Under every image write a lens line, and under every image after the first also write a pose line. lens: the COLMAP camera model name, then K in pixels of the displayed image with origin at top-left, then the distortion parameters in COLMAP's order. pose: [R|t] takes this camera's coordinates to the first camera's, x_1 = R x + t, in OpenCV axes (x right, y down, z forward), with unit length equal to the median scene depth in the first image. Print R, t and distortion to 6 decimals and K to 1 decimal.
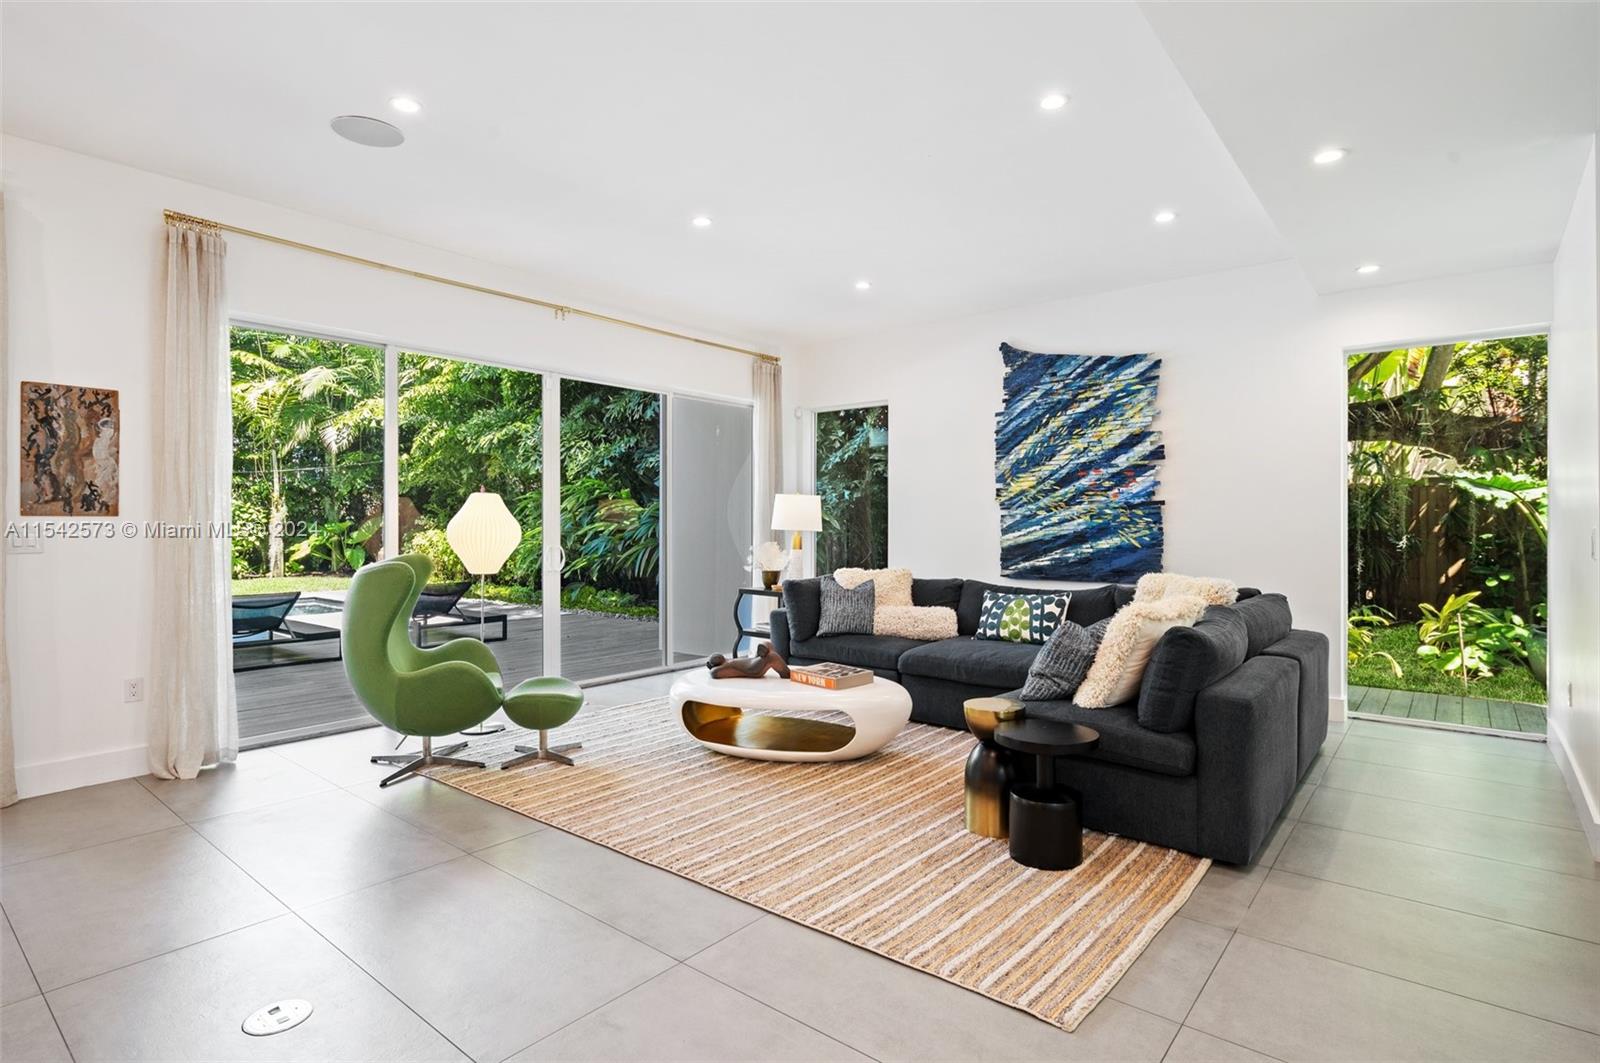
lens RADIAL K [[807.8, 0, 803.9], [0, 807.8, 516.4], [0, 0, 1]] dist [-0.001669, -0.000049]
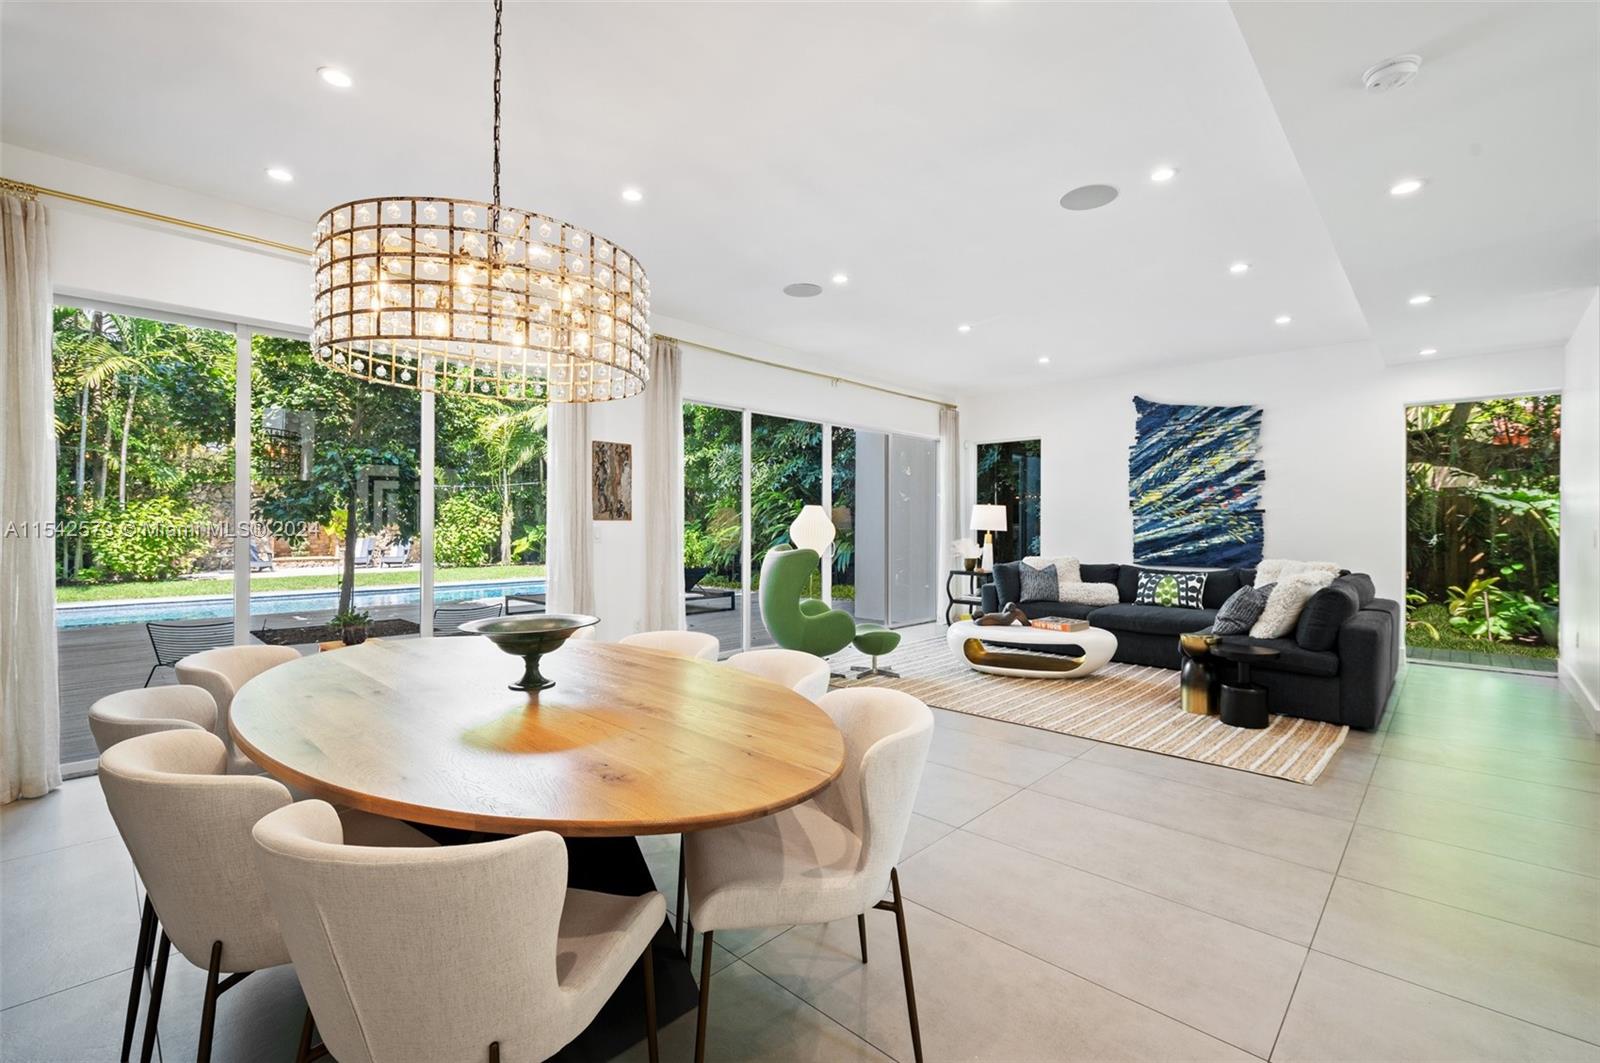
lens RADIAL K [[683.4, 0, 815.5], [0, 683.4, 520.9], [0, 0, 1]] dist [-0.000023, -0.000002]
pose [[0.997467, 0.000696, -0.071126, -0.241991], [-0.000538, 0.999997, 0.002241, -0.001770], [0.071128, -0.002197, 0.997465, -0.238355]]
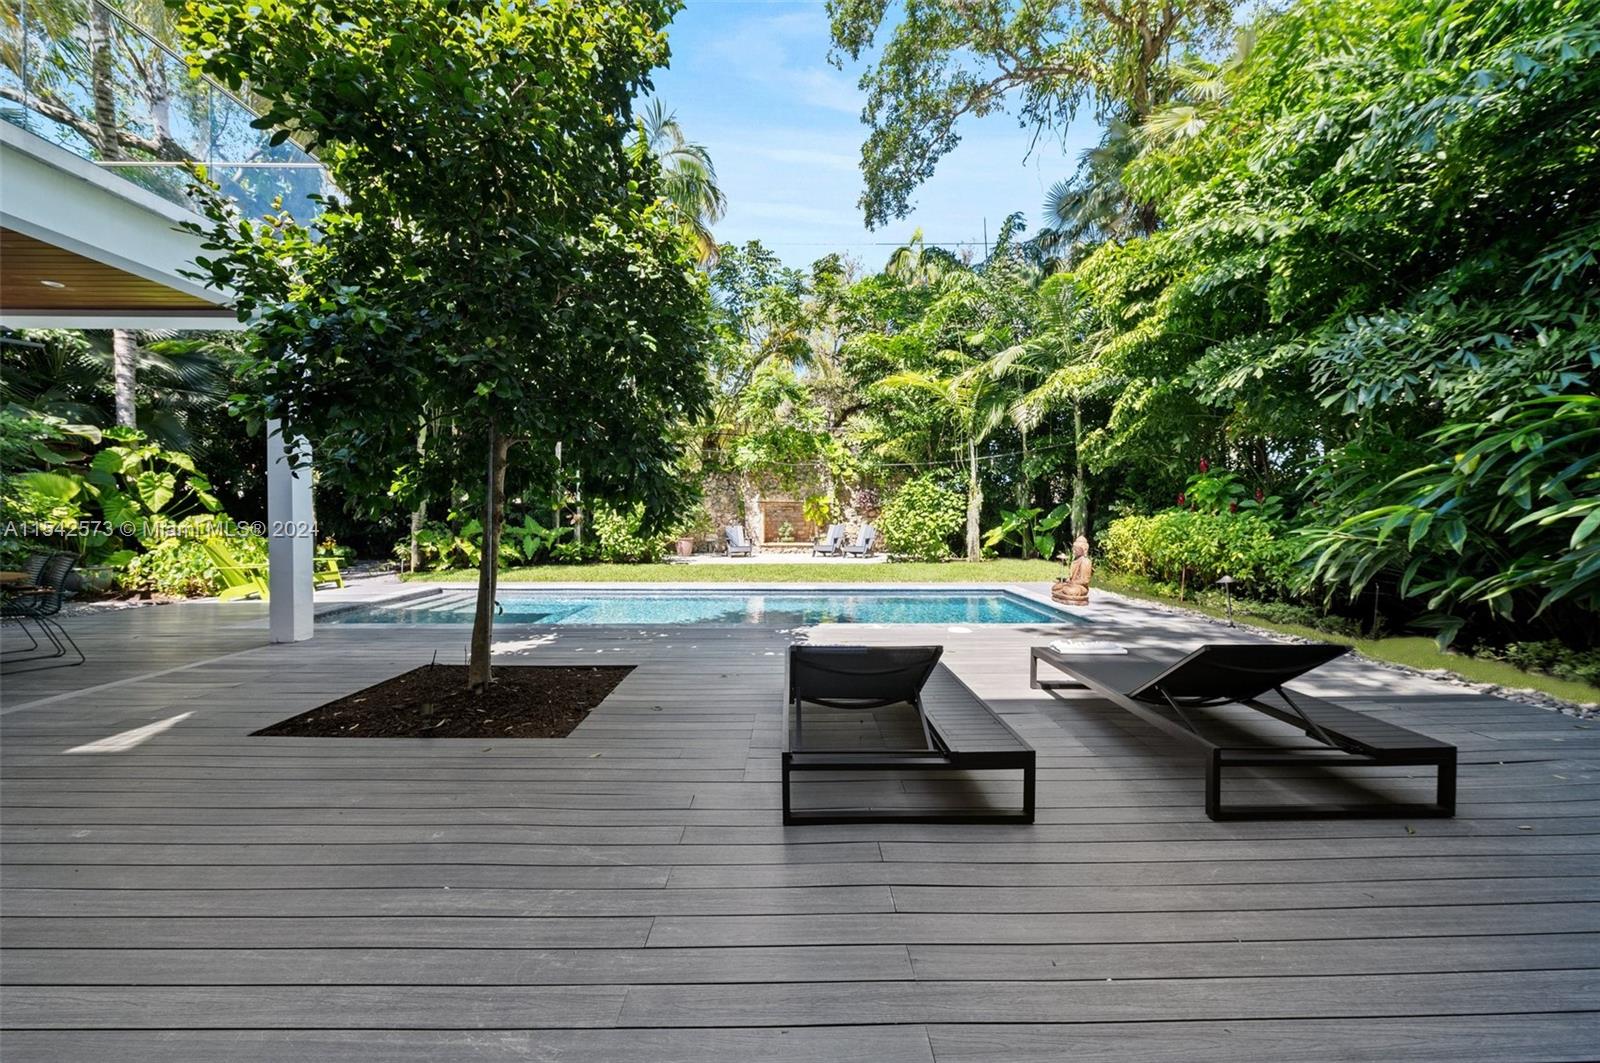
lens RADIAL K [[644.2, 0, 804.7], [0, 644.2, 523.4], [0, 0, 1]] dist [-0.001248, -0.000170]
pose [[0.653170, 0.011738, -0.757120, -0.569326], [0.006237, 0.999763, 0.020881, 0.023858], [0.757185, -0.018361, 0.652942, 0.997101]]
